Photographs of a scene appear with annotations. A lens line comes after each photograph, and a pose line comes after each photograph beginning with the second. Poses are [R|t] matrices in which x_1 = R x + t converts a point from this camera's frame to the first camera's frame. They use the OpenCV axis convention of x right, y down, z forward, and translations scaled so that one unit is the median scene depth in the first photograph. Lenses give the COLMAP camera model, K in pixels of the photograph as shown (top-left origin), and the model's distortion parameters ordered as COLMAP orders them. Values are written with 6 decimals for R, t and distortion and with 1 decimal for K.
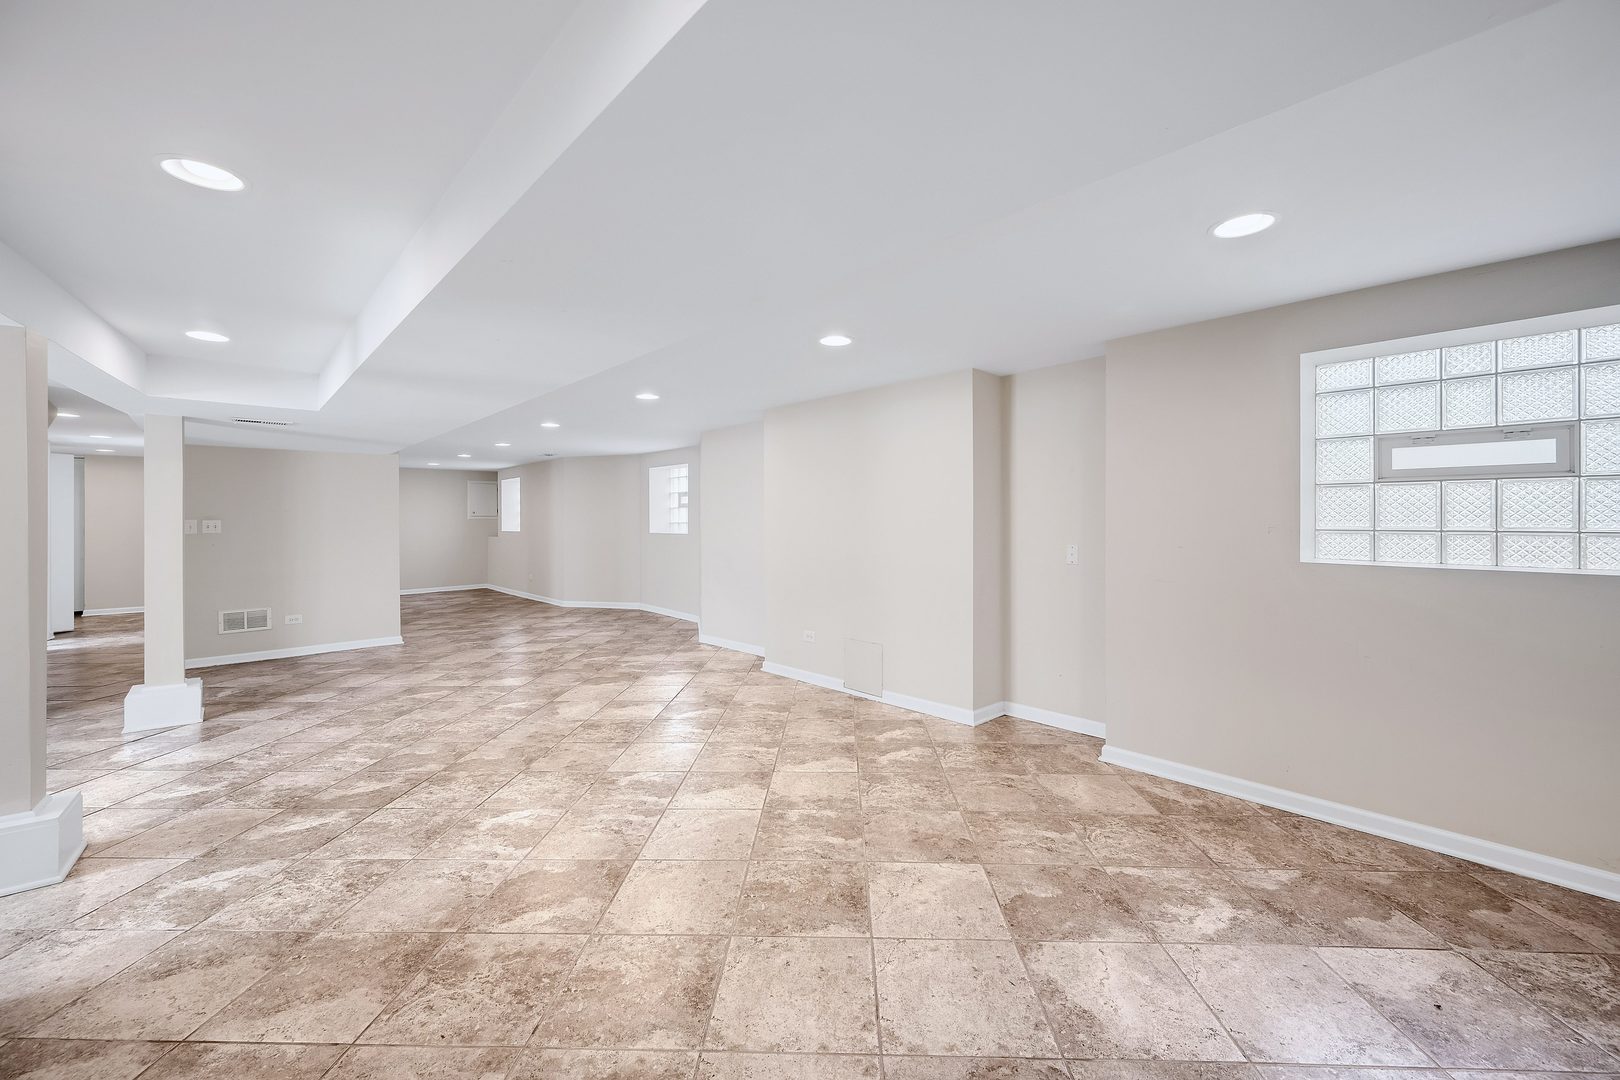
lens RADIAL K [[648.3, 0, 812.9], [0, 648.3, 526.1], [0, 0, 1]] dist [0.000607, 0.000276]
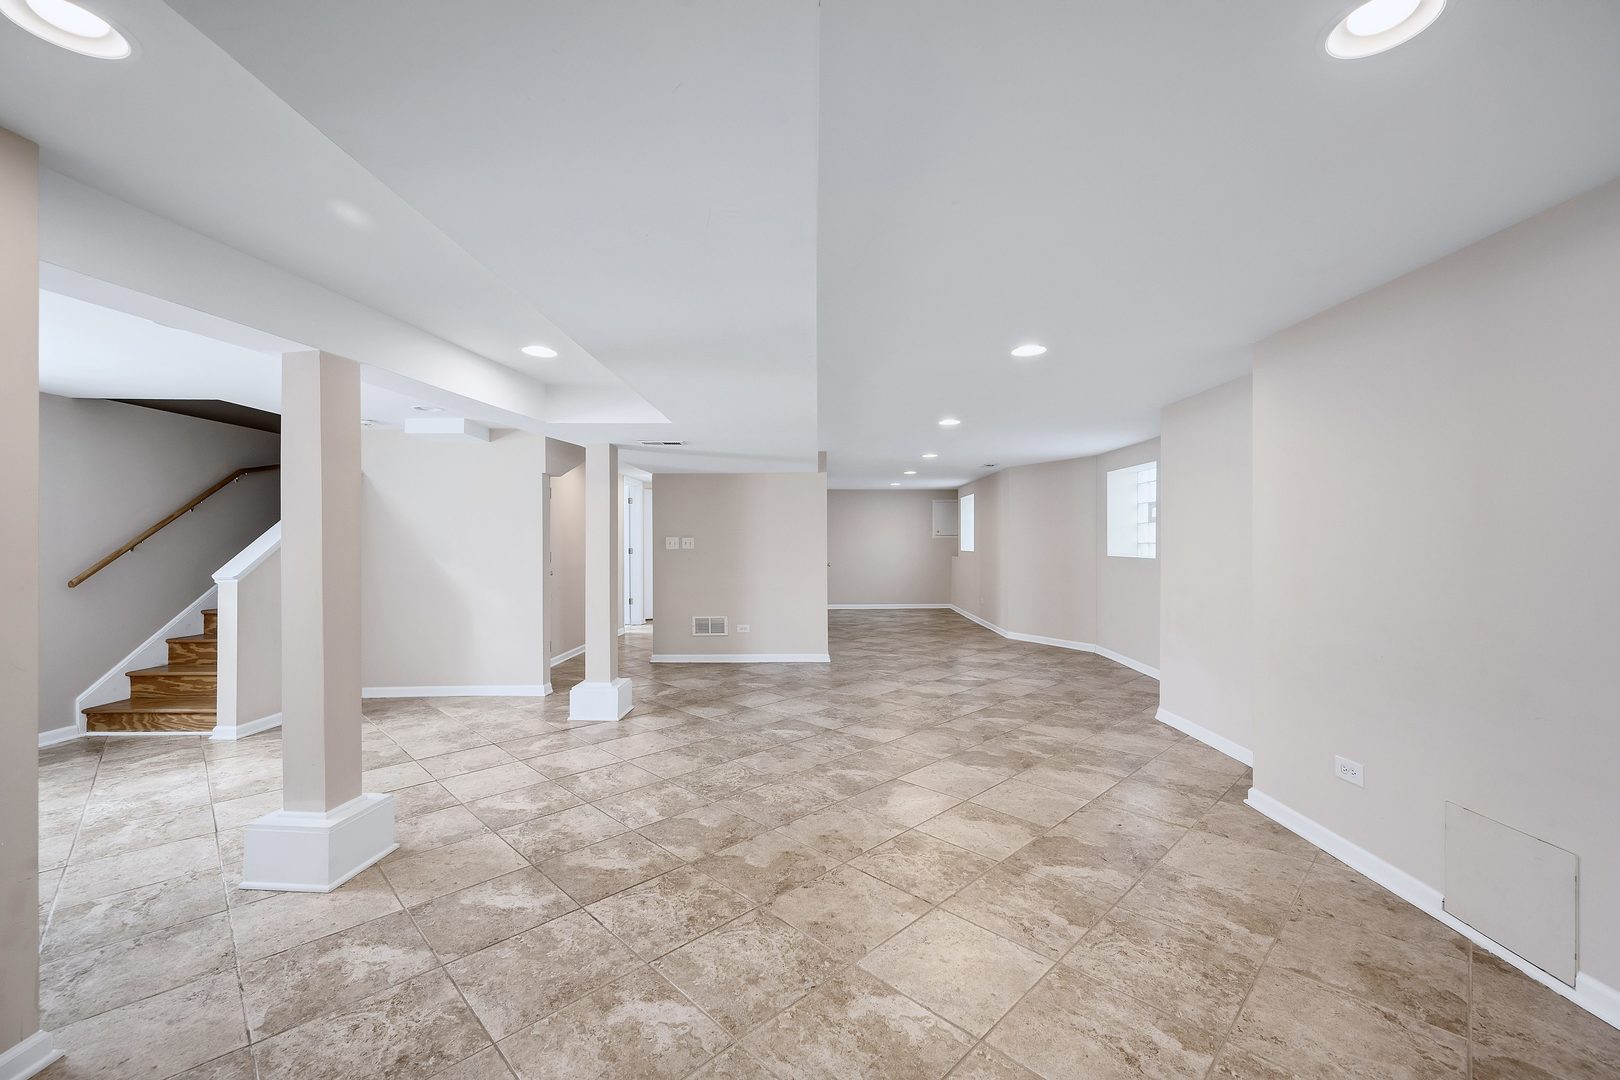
lens RADIAL K [[648.3, 0, 804.7], [0, 648.3, 537.2], [0, 0, 1]] dist [0.000607, 0.000276]
pose [[0.726330, 0.001120, -0.687345, 0.027407], [-0.010347, 0.999903, -0.009304, -0.001189], [0.687268, 0.013869, 0.726271, 0.283133]]
